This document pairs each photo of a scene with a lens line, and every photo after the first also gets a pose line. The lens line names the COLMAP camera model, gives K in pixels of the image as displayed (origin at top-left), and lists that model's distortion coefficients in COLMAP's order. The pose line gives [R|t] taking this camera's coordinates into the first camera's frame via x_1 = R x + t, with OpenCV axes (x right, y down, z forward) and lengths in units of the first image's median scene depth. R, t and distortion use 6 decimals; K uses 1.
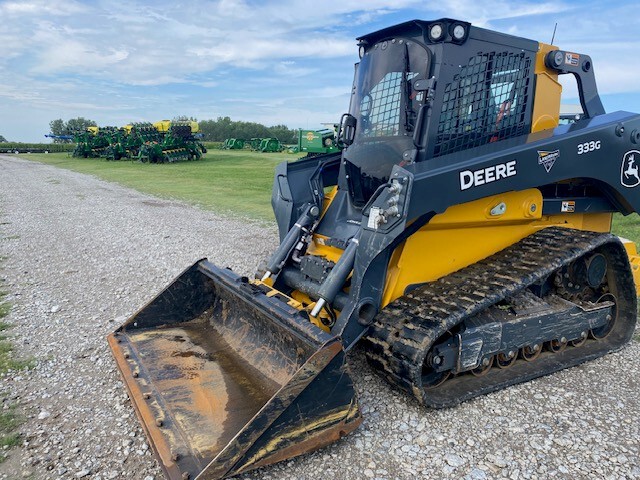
lens RADIAL K [[496.4, 0, 320.0], [0, 496.4, 240.0], [0, 0, 1]] dist [-0.009997, -0.099078]
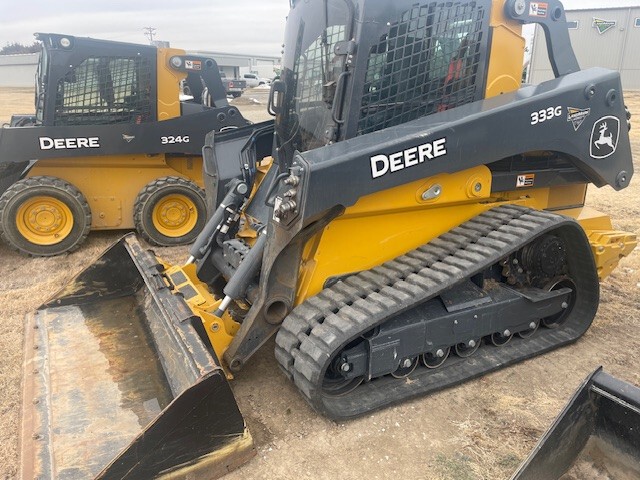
lens RADIAL K [[496.4, 0, 320.0], [0, 496.4, 240.0], [0, 0, 1]] dist [-0.009997, -0.099078]
pose [[0.998961, -0.009348, -0.044615, 0.209743], [0.014832, 0.992144, 0.124215, -0.093038], [0.043104, -0.124748, 0.991252, 0.110259]]
